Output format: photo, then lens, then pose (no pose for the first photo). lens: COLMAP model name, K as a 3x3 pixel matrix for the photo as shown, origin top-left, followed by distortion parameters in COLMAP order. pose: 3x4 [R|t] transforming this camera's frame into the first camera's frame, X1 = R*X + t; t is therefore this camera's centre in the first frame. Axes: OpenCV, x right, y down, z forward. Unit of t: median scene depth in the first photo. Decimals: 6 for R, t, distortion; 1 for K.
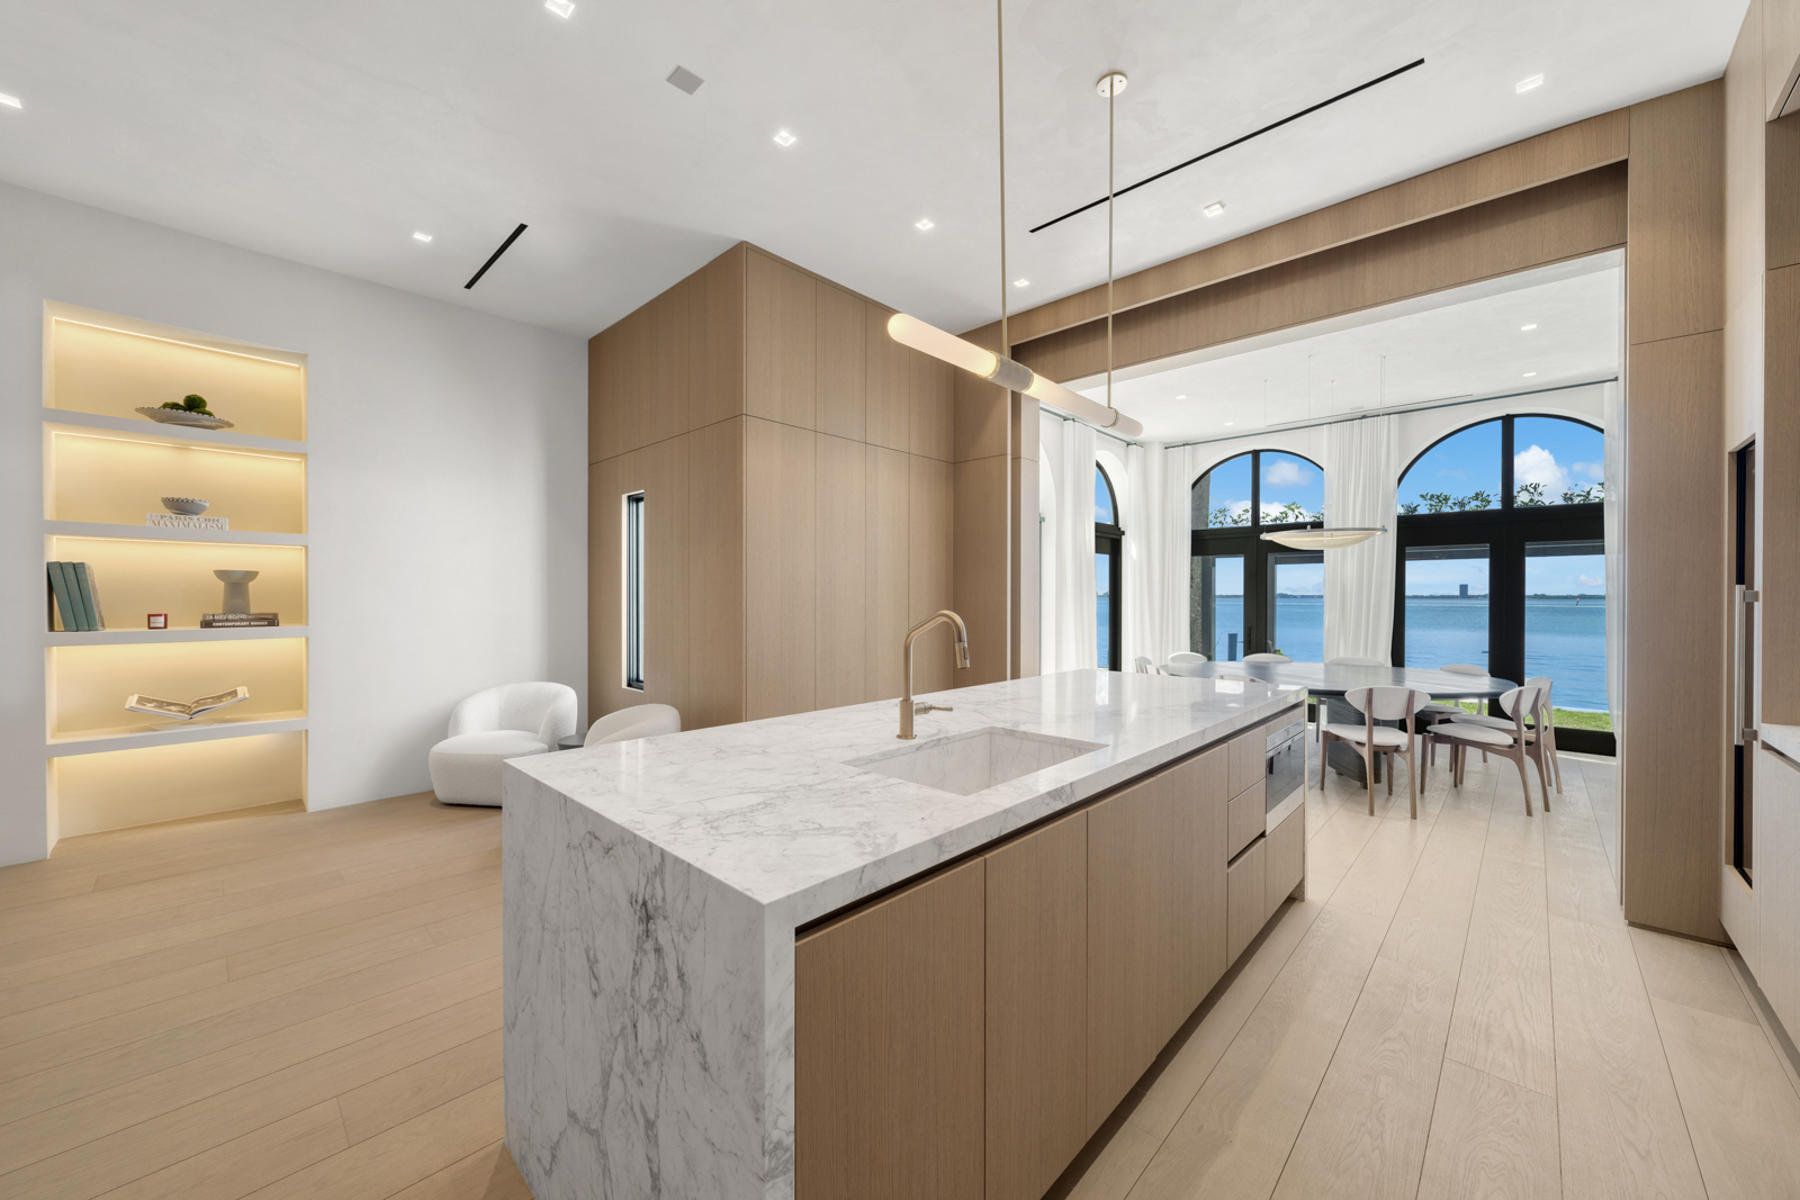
lens RADIAL K [[665.1, 0, 898.4], [0, 665.1, 603.9], [0, 0, 1]] dist [-0.000116, 0.000314]
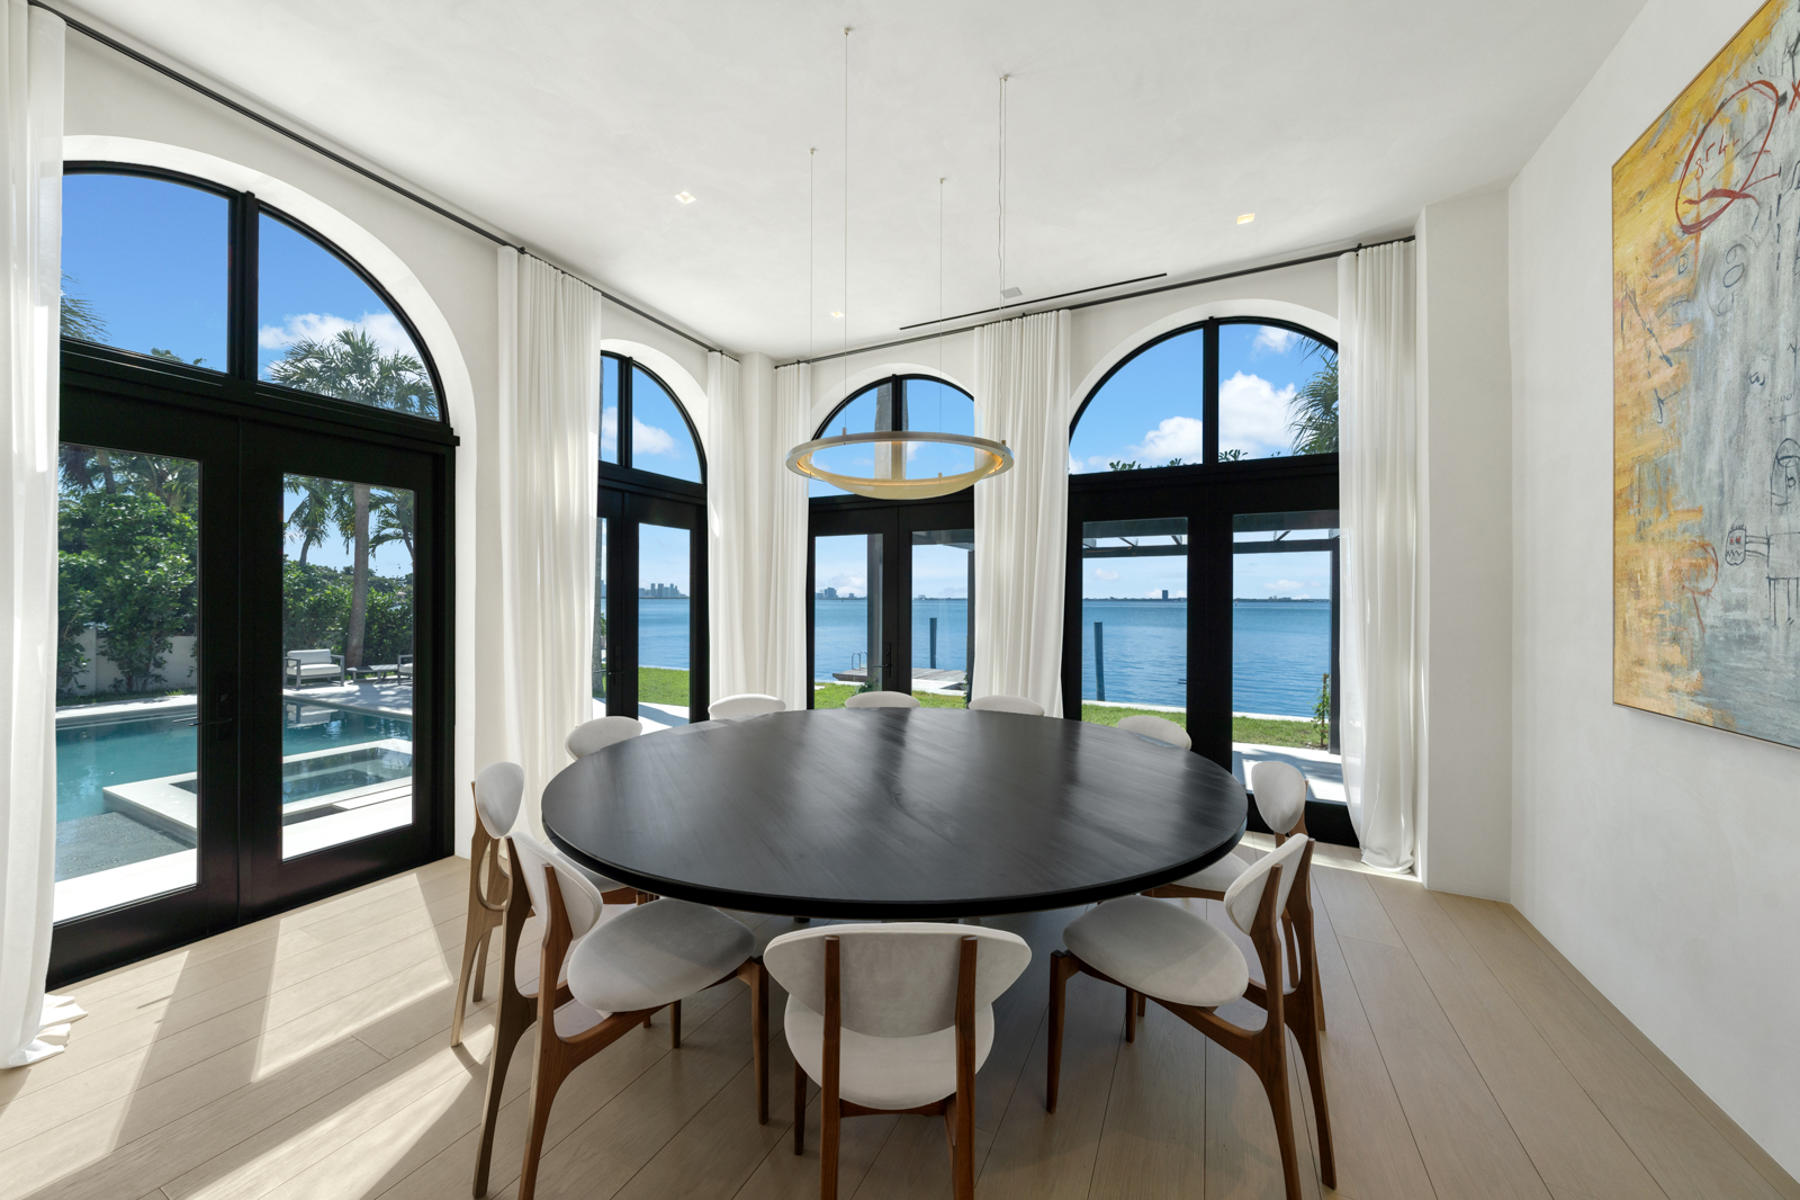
lens RADIAL K [[665.1, 0, 901.1], [0, 665.1, 599.1], [0, 0, 1]] dist [-0.000116, 0.000314]
pose [[0.949030, 0.008456, 0.315073, 0.382996], [-0.006533, 0.999953, -0.007162, -0.007352], [-0.315119, 0.004738, 0.949040, 0.430616]]
